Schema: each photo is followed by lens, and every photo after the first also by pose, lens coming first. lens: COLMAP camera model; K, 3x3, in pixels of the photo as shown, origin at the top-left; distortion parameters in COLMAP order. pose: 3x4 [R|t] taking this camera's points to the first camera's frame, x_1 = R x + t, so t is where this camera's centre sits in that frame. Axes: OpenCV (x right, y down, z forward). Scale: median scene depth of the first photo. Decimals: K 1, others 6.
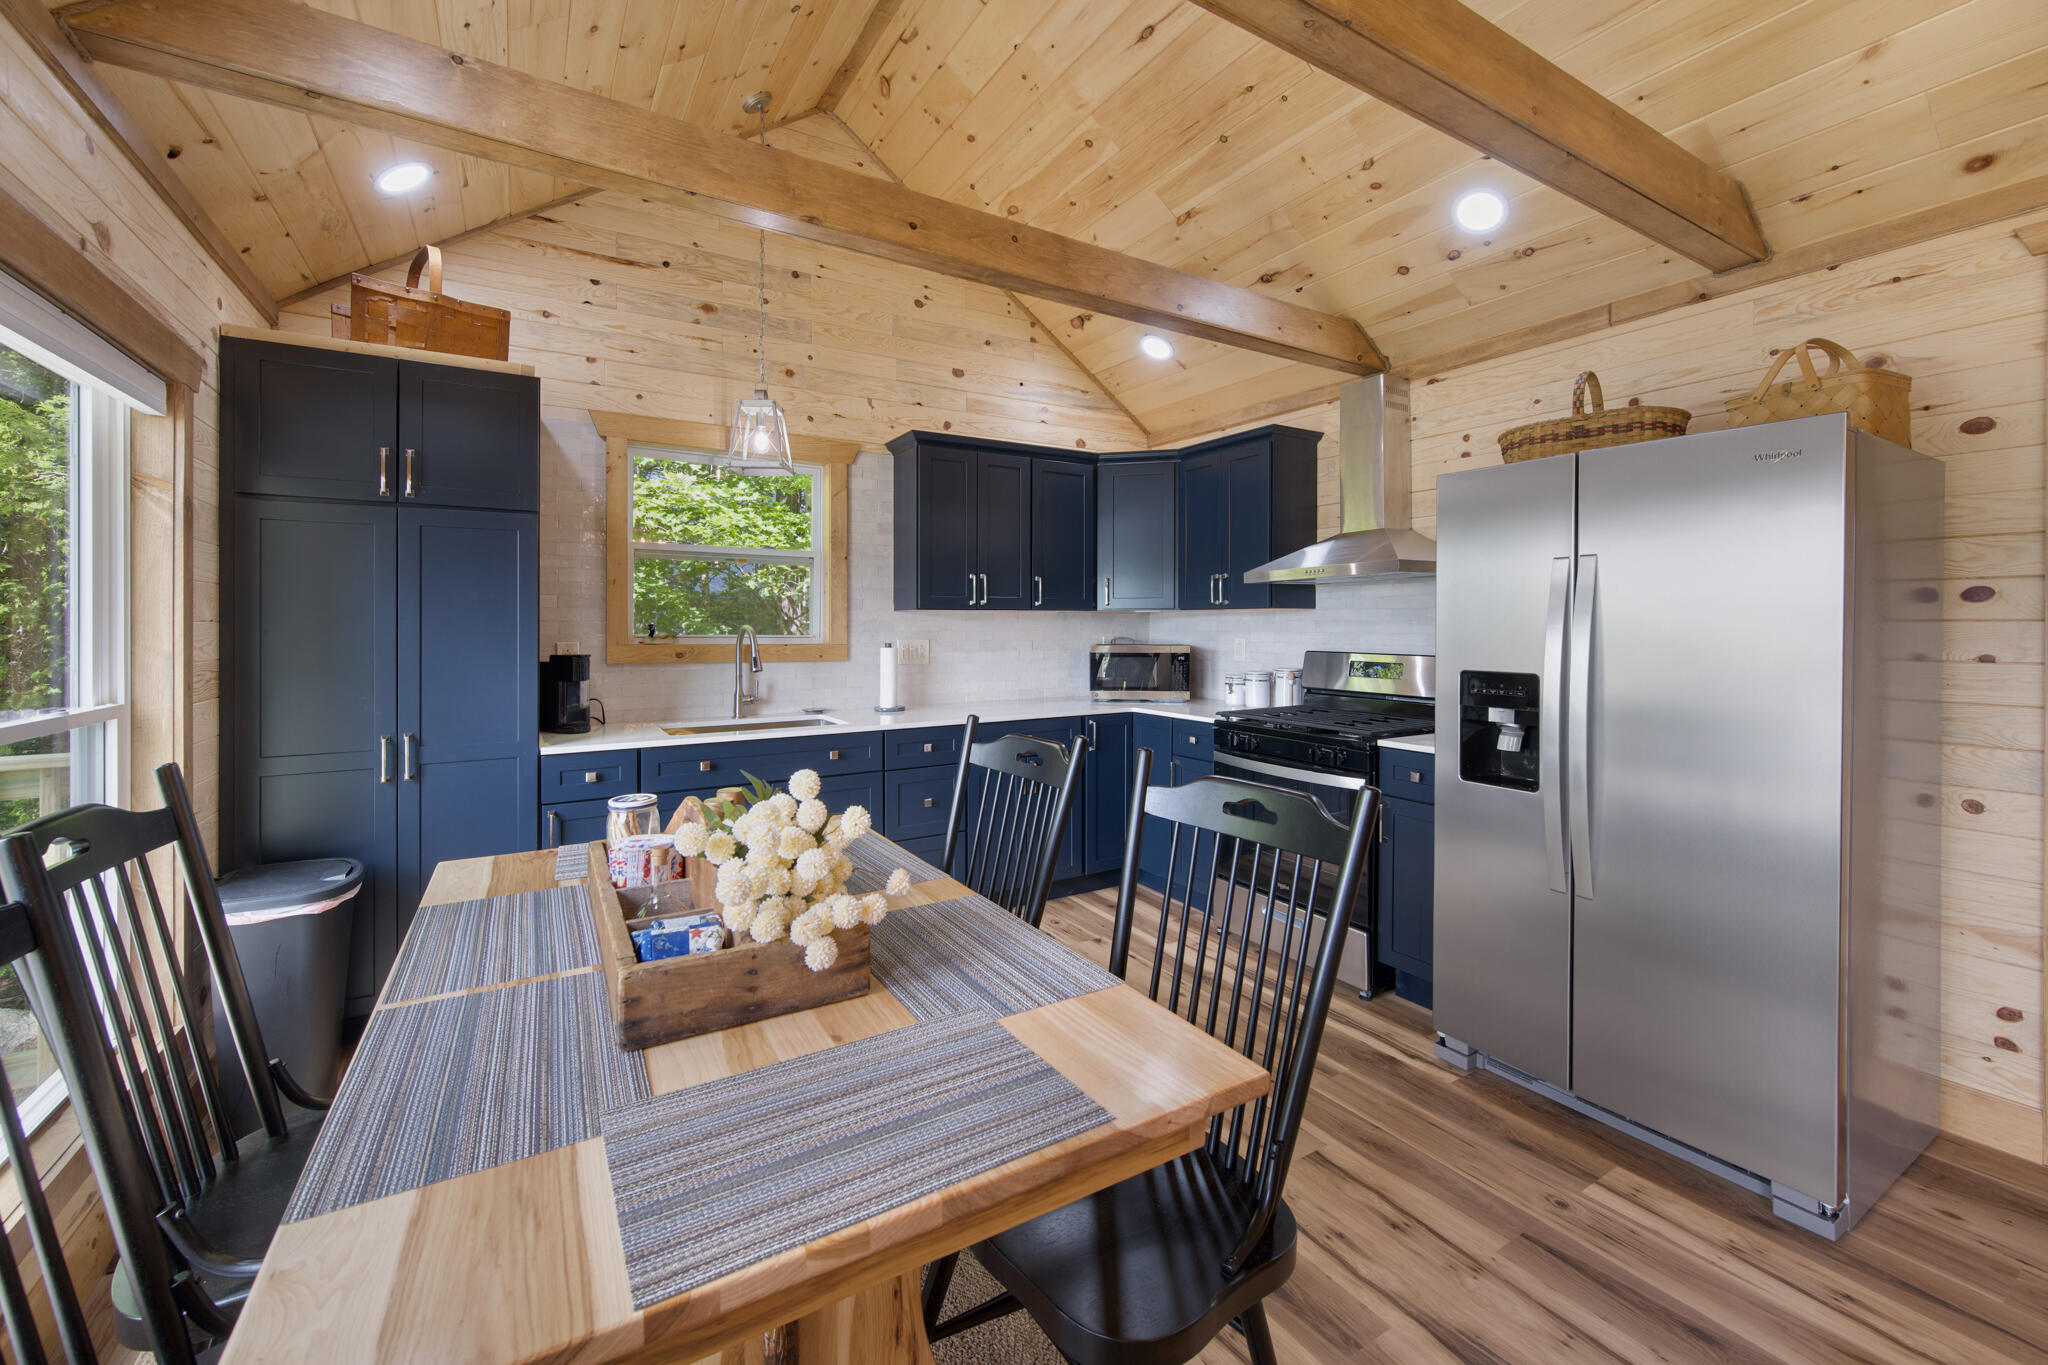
lens RADIAL K [[834.5, 0, 1036.0], [0, 834.5, 626.0], [0, 0, 1]] dist [-0.001526, 0.000969]
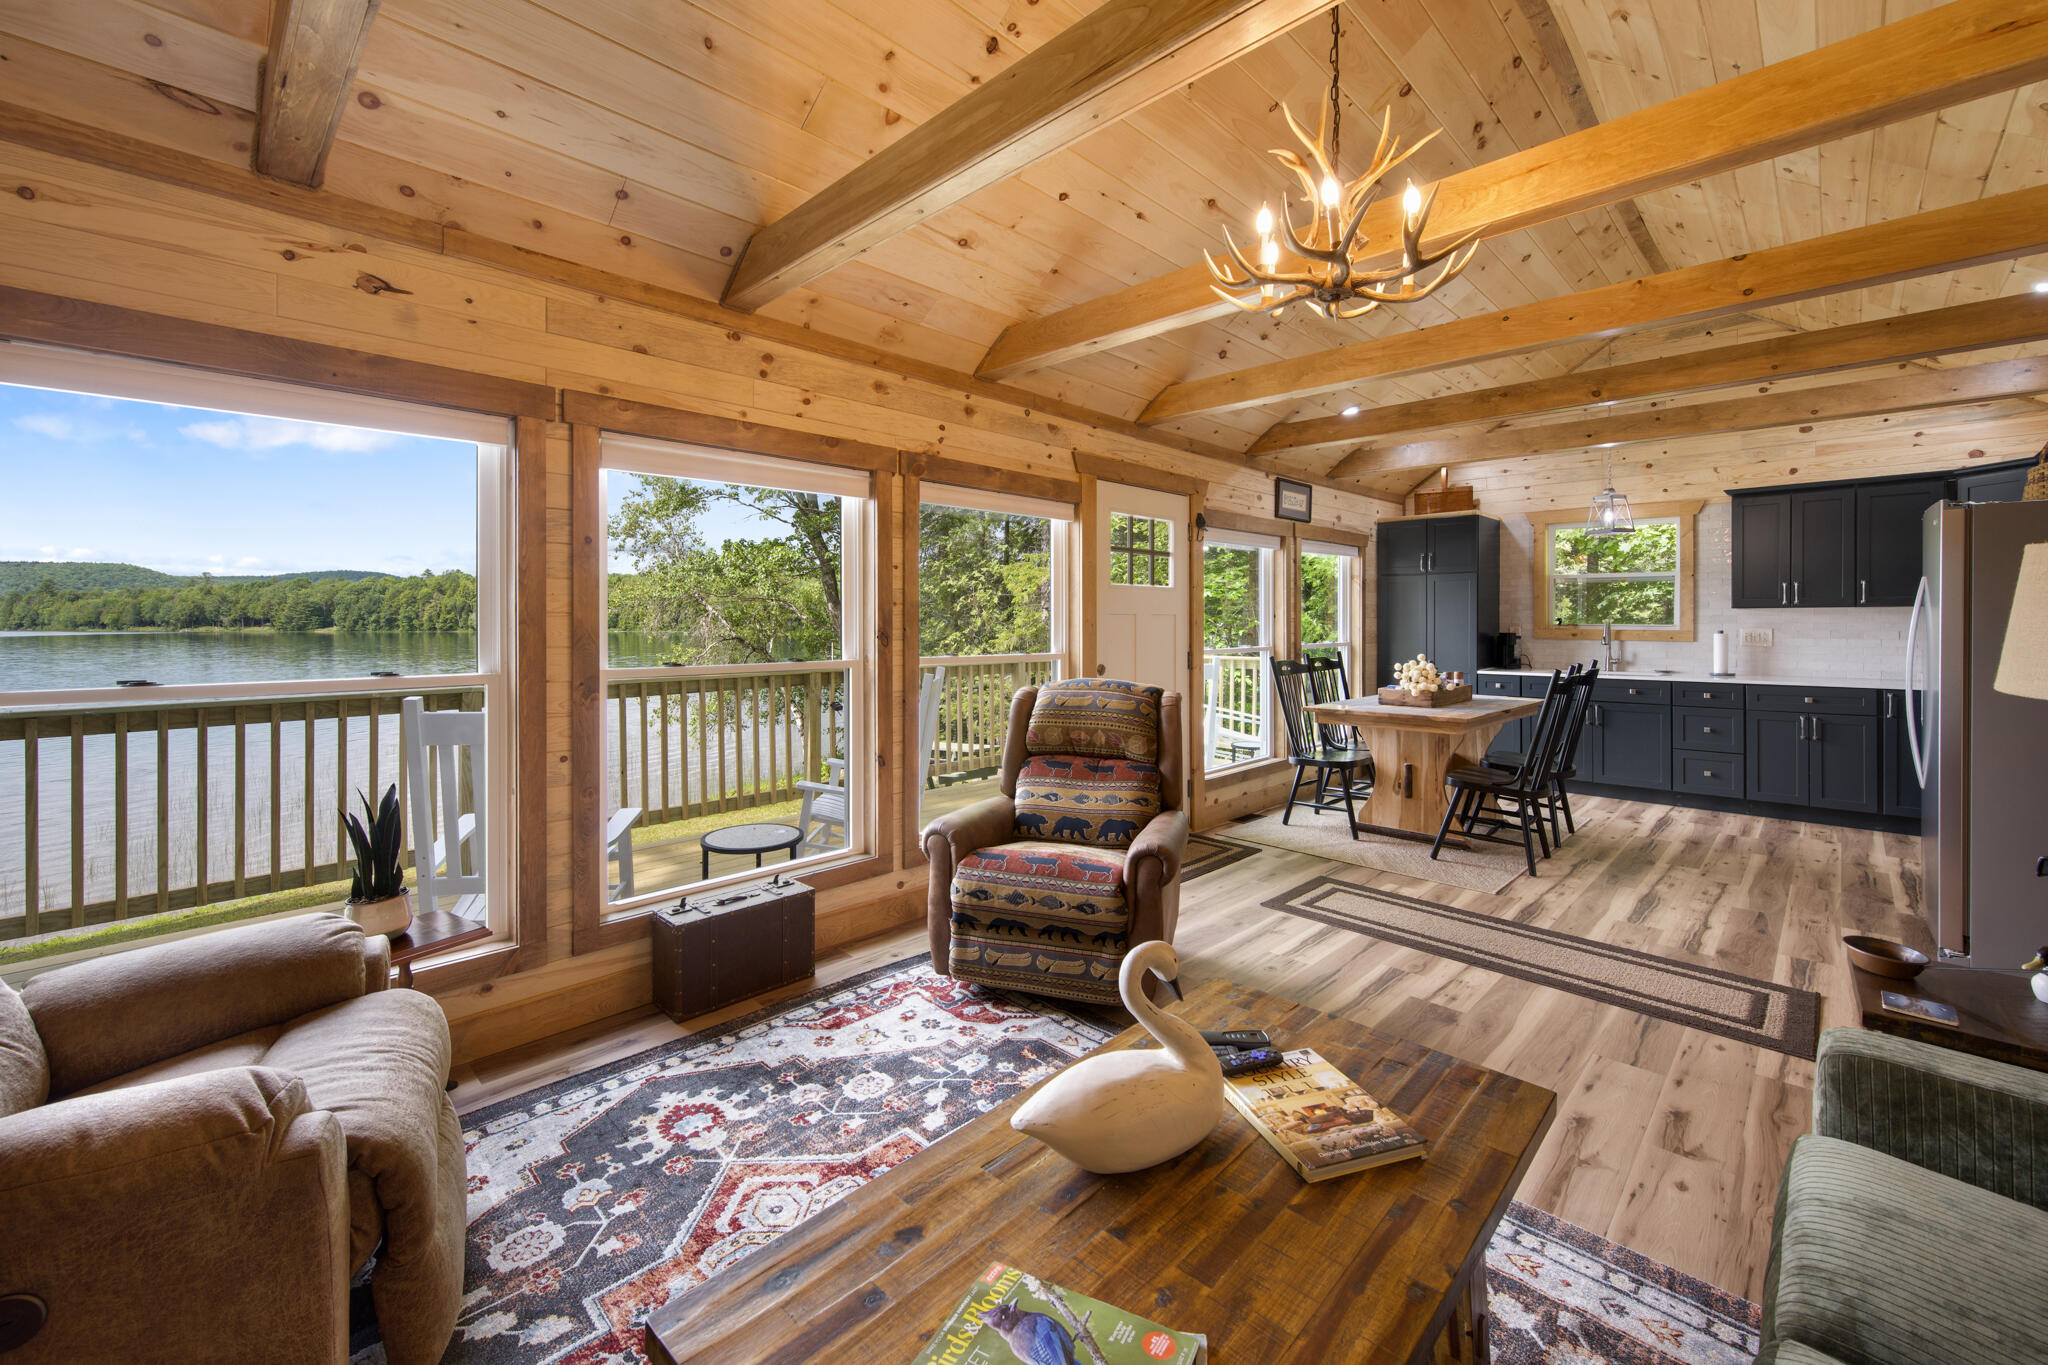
lens RADIAL K [[834.7, 0, 1019.1], [0, 834.7, 622.8], [0, 0, 1]] dist [-0.000791, -0.000491]
pose [[0.241466, 0.003113, -0.970404, 1.022118], [0.000112, 0.999995, 0.003236, 0.001718], [0.970409, -0.000890, 0.241465, -0.617111]]
